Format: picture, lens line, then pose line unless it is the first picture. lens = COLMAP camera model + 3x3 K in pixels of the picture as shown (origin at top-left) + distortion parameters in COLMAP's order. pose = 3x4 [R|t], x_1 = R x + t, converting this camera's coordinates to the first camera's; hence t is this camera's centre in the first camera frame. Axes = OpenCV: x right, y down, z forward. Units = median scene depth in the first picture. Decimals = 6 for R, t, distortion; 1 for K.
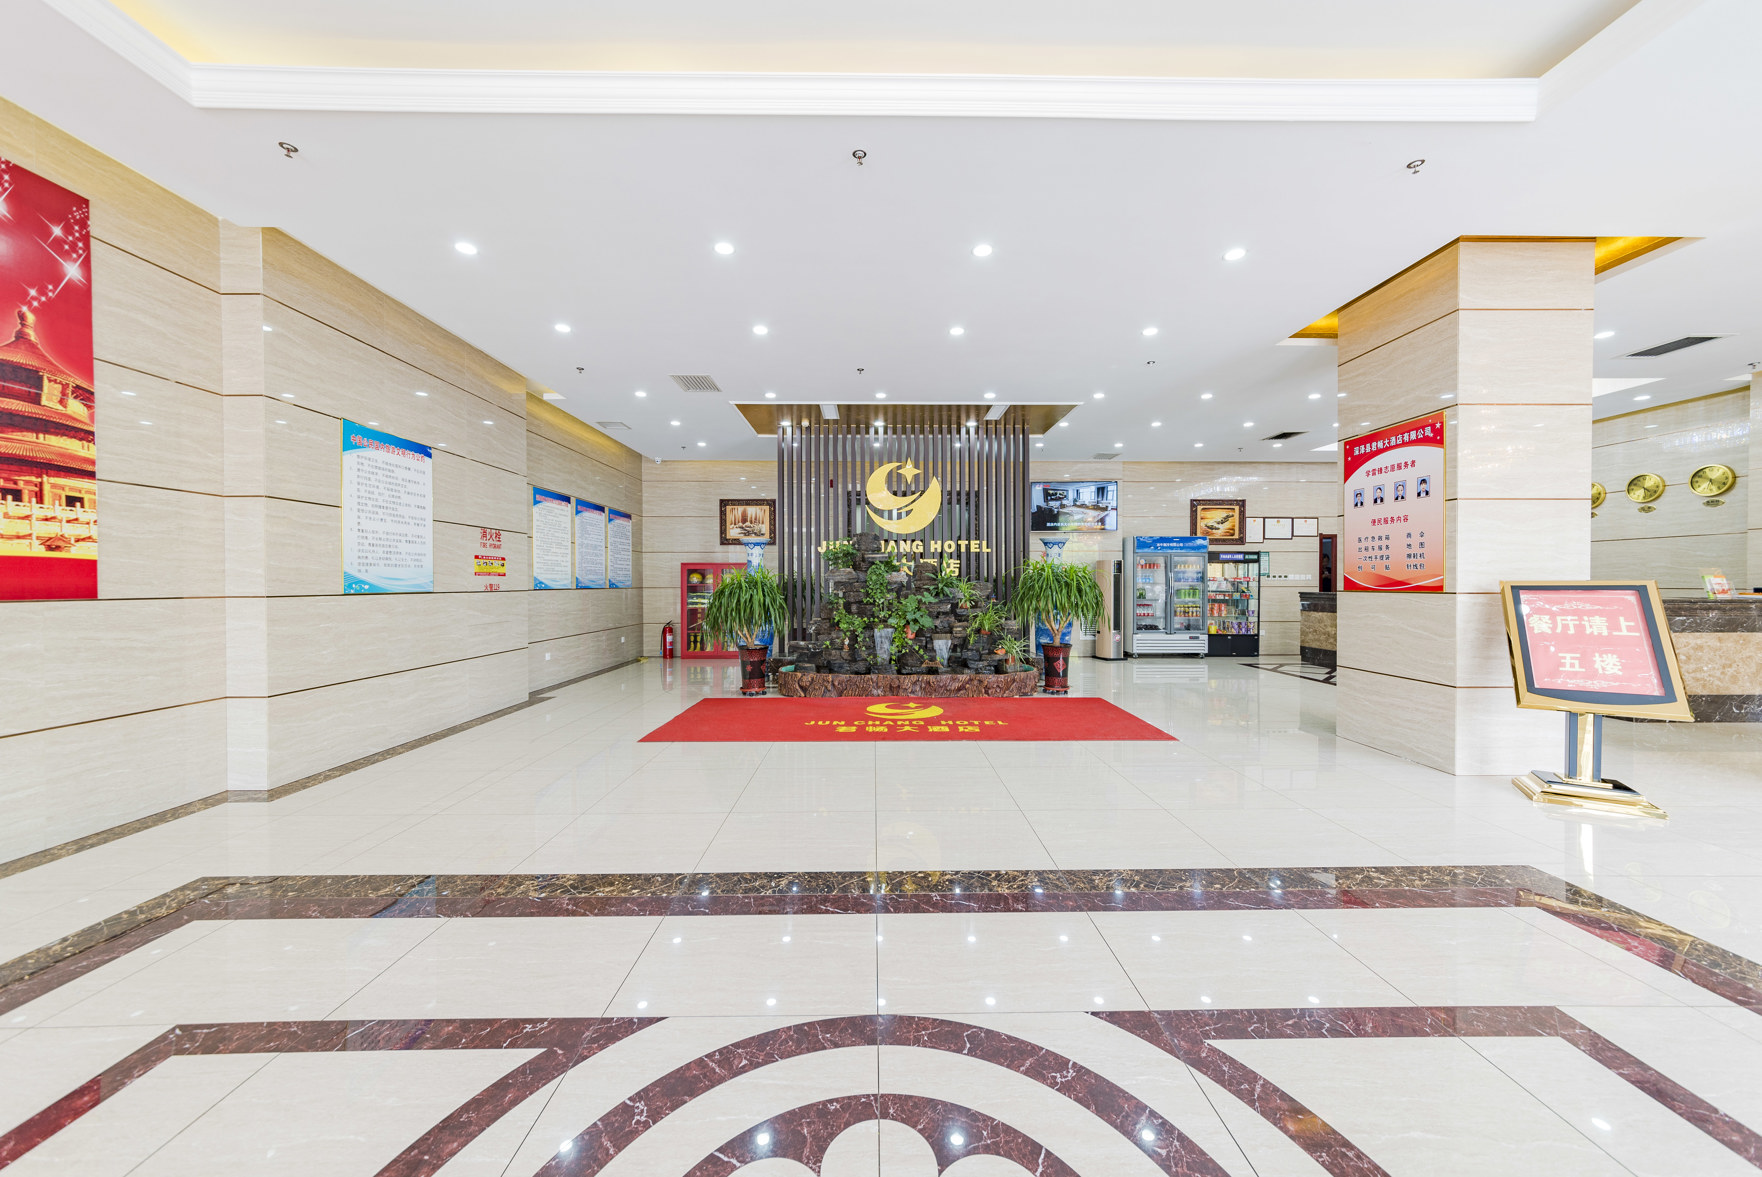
lens RADIAL K [[622.2, 0, 878.6], [0, 622.2, 588.0], [0, 0, 1]] dist [-0.001014, 0.000242]
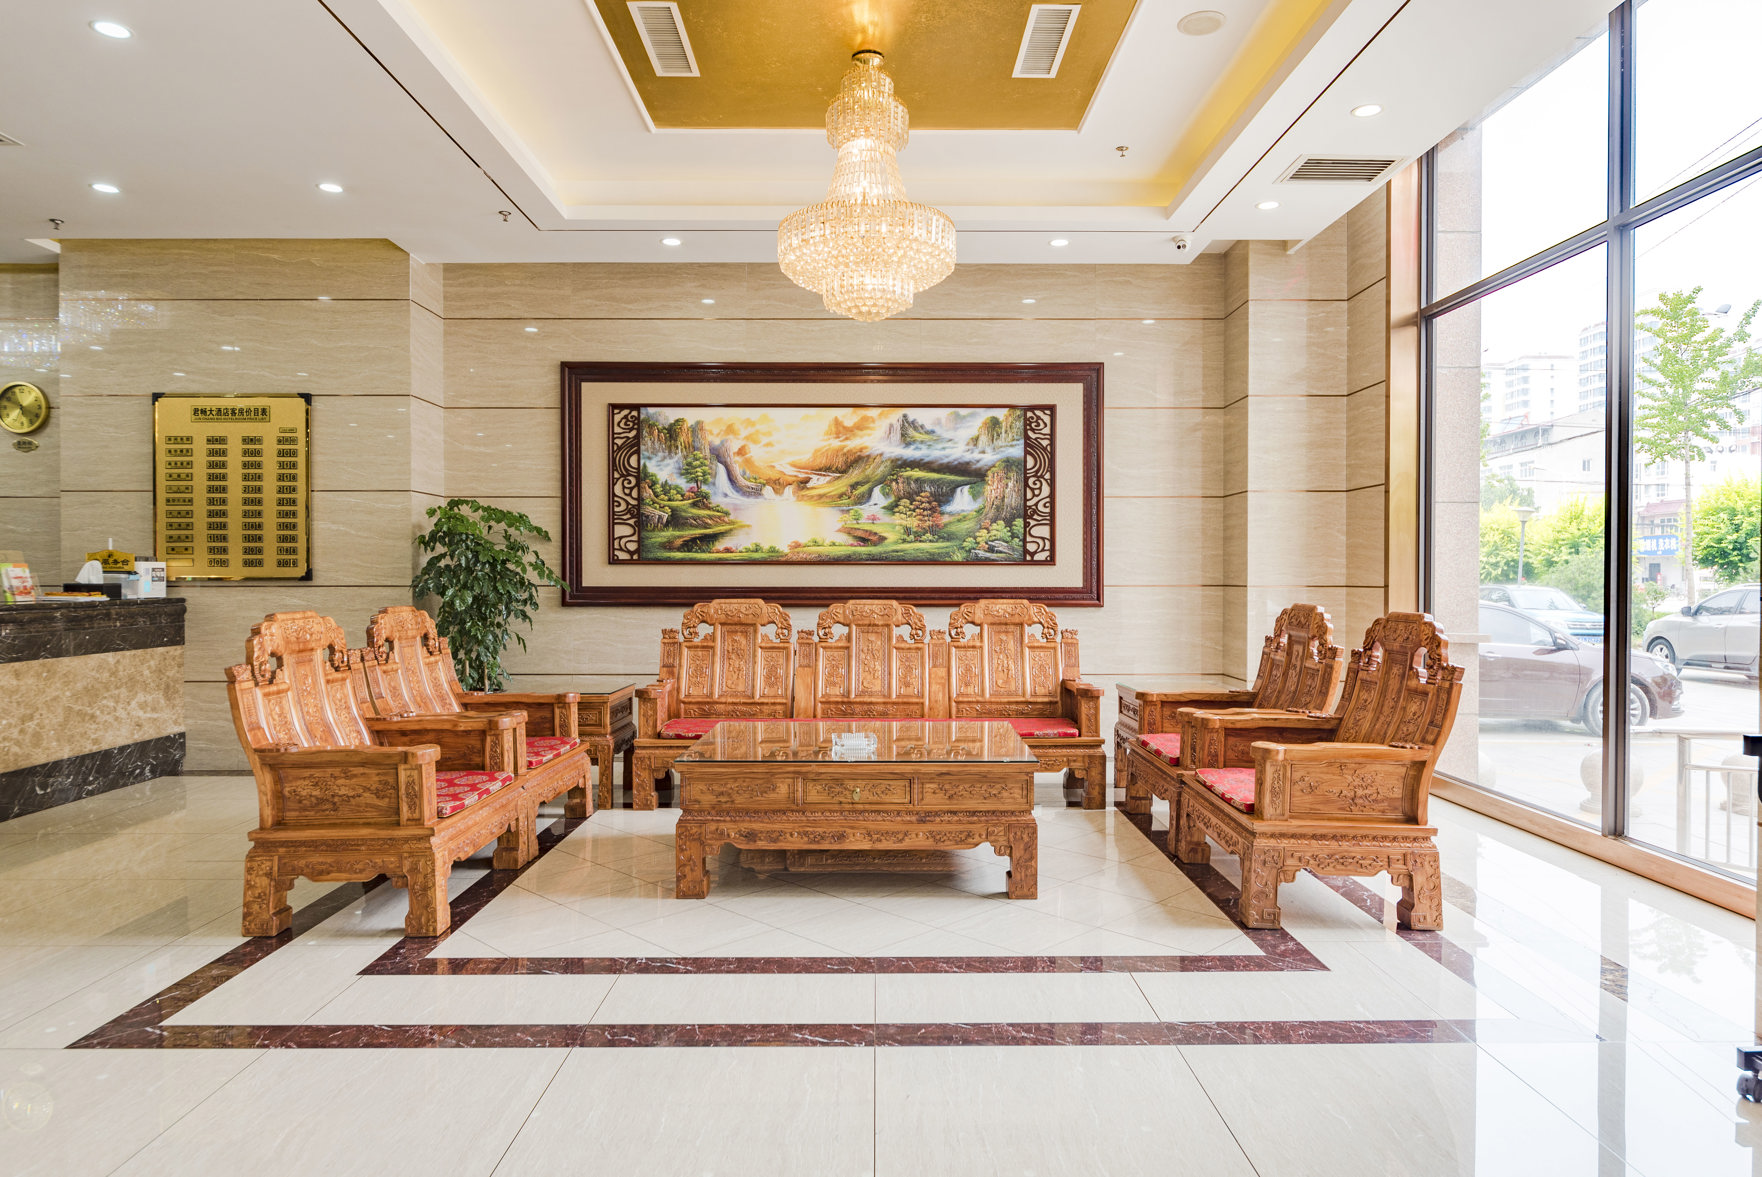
lens RADIAL K [[1081.6, 0, 880.9], [0, 1081.6, 586.4], [0, 0, 1]] dist [-0.002542, -0.001242]
pose [[0.007810, -0.009540, 0.999924, 0.283714], [0.009369, 0.999911, 0.009466, -0.000524], [-0.999926, 0.009295, 0.007899, 0.148676]]
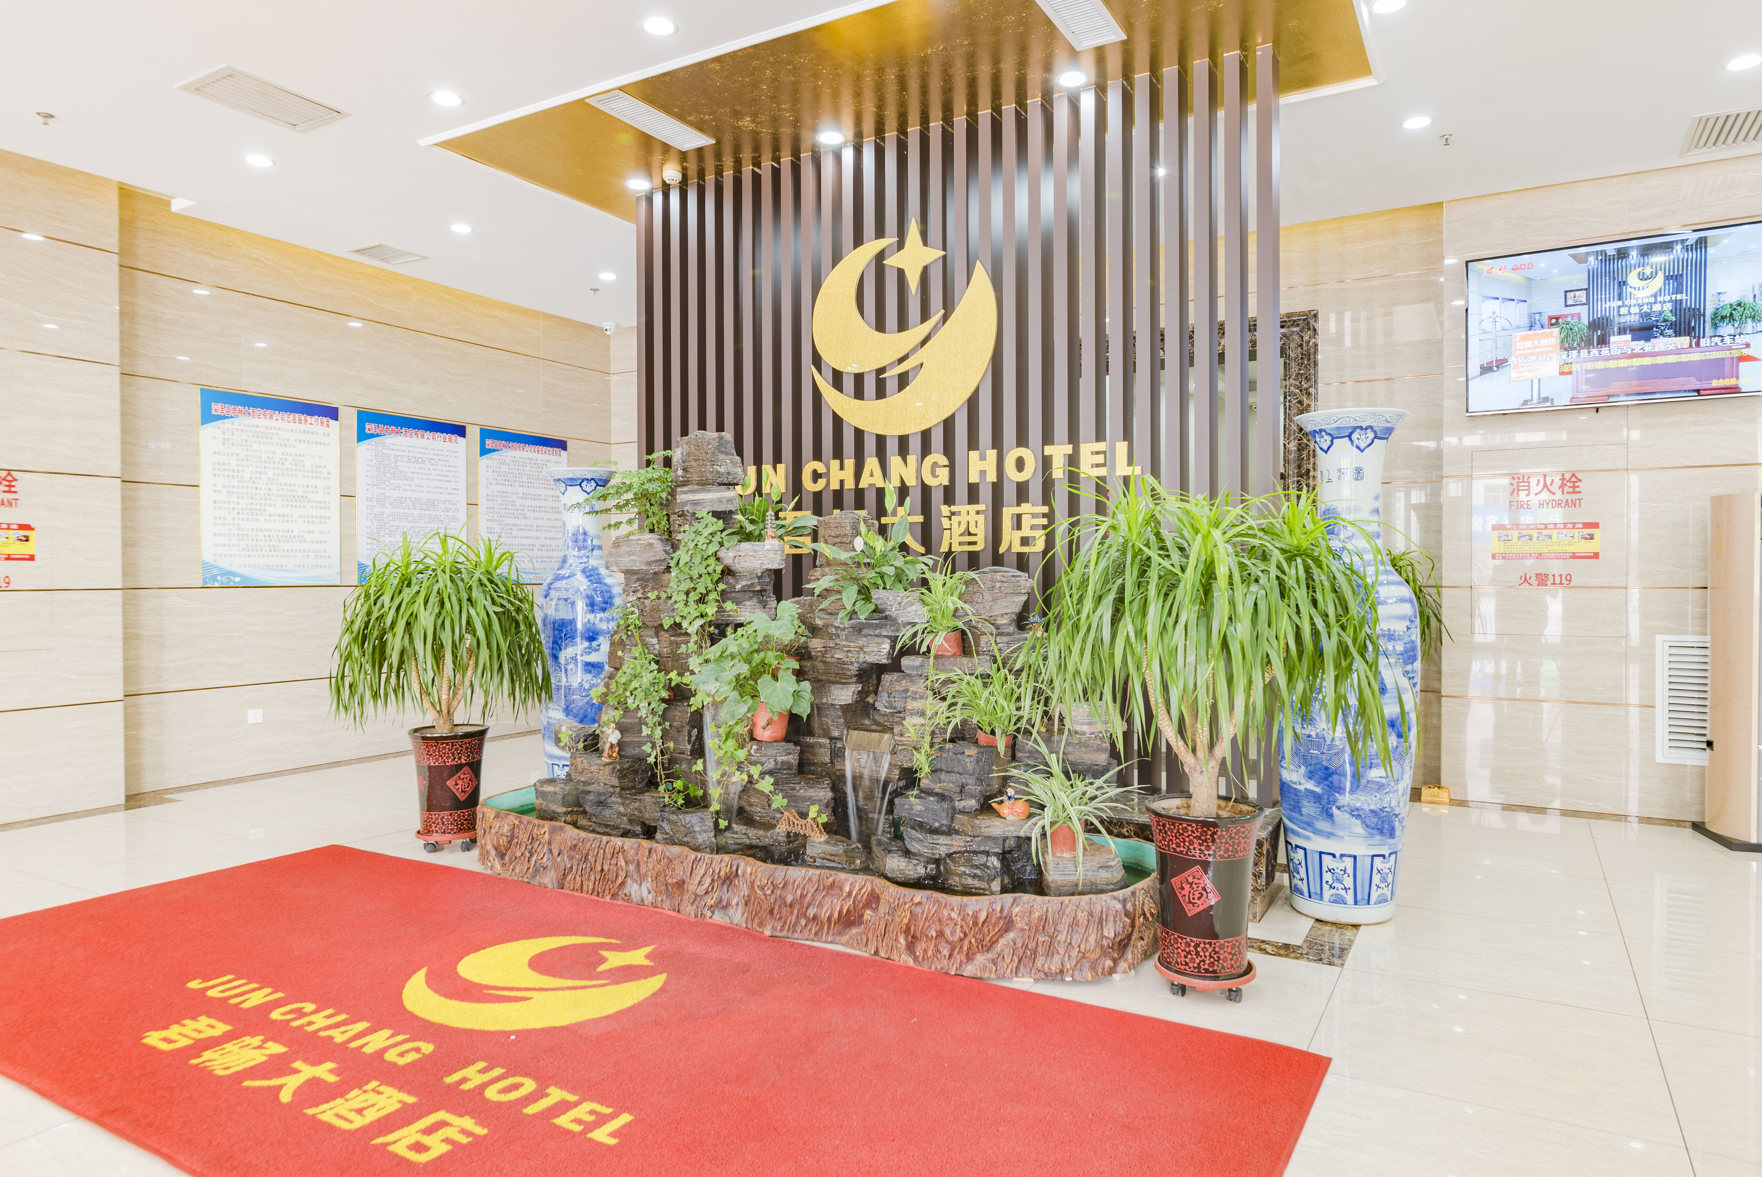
lens RADIAL K [[1081.6, 0, 872.5], [0, 1081.6, 585.4], [0, 0, 1]] dist [-0.002542, -0.001242]
pose [[0.856798, 0.005049, -0.515627, 0.402299], [-0.004477, 0.999987, 0.002353, -0.003249], [0.515633, 0.000293, 0.856810, 0.535533]]
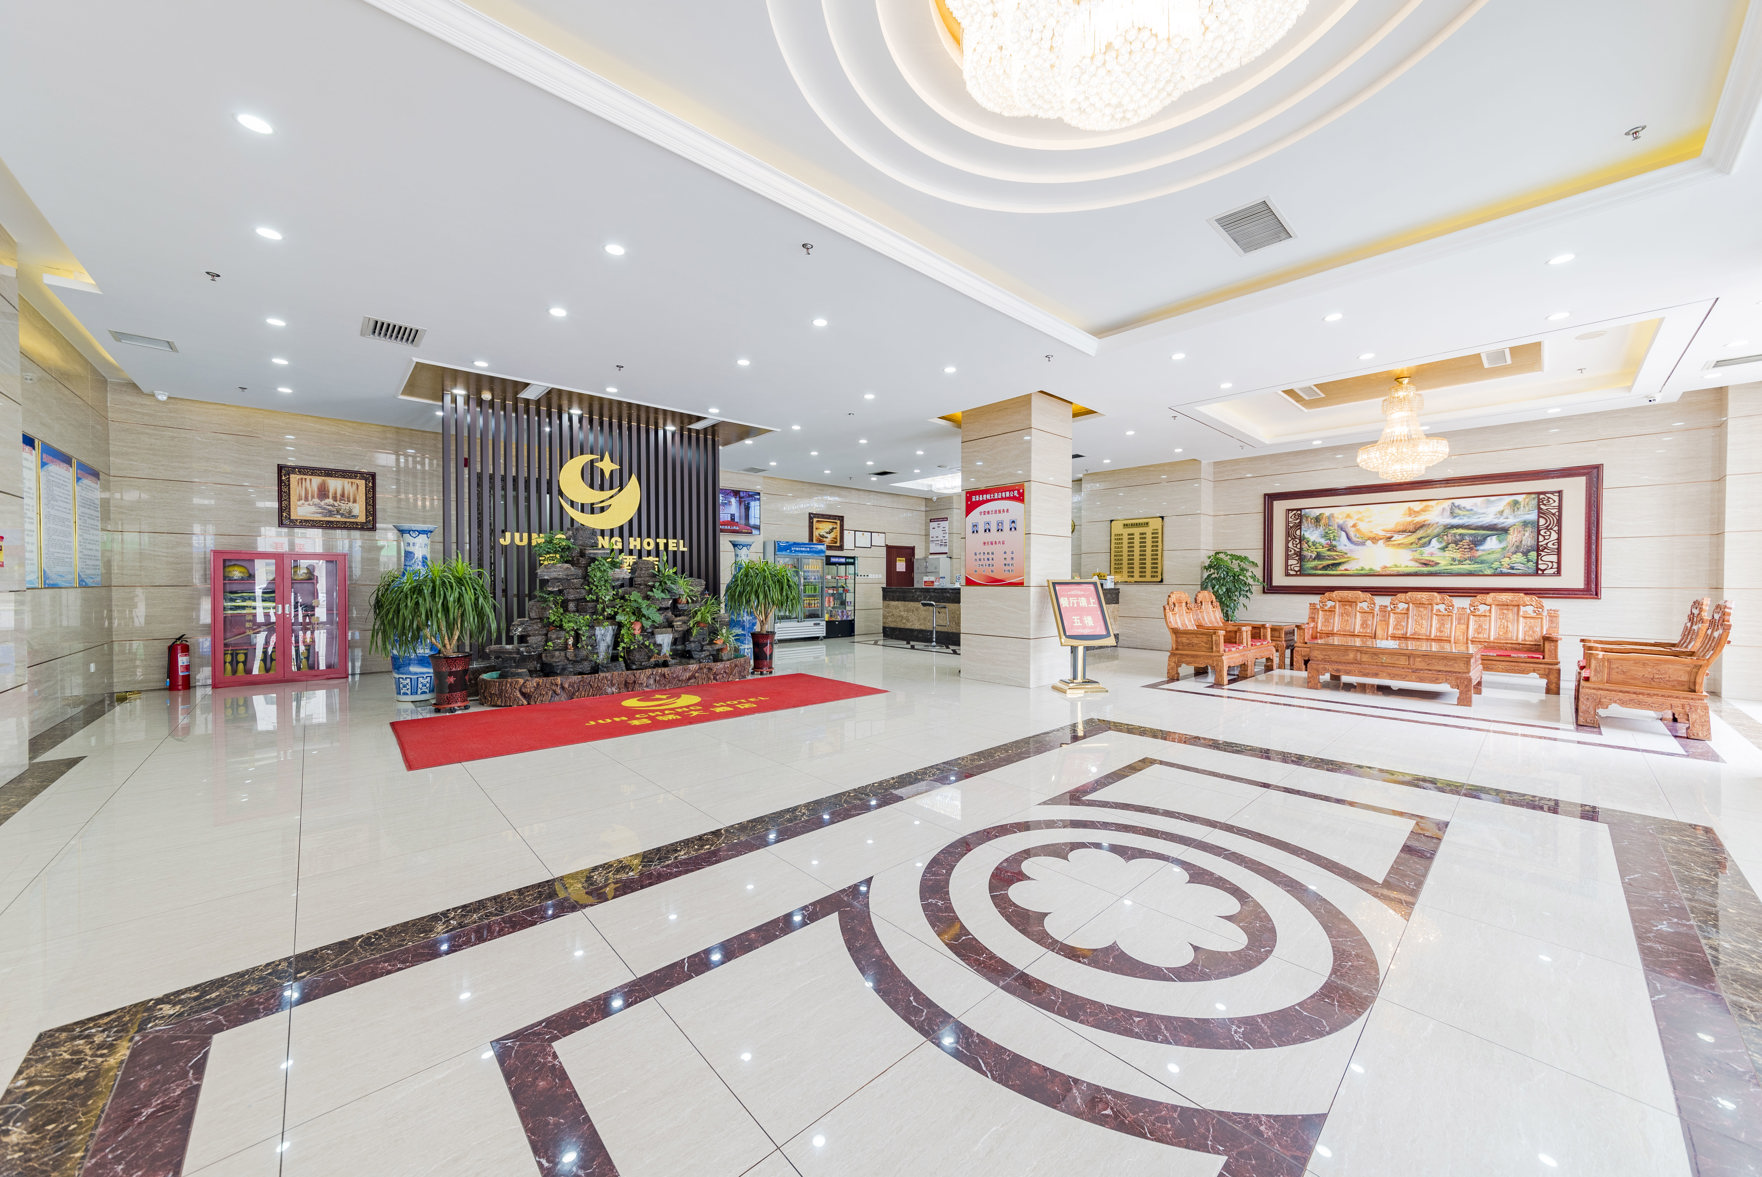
lens RADIAL K [[622.2, 0, 884.9], [0, 622.2, 587.5], [0, 0, 1]] dist [-0.001014, 0.000242]
pose [[0.740658, -0.005581, 0.671859, -0.333021], [0.003475, 0.999984, 0.004476, 0.001640], [-0.671873, -0.000980, 0.740666, -0.025532]]
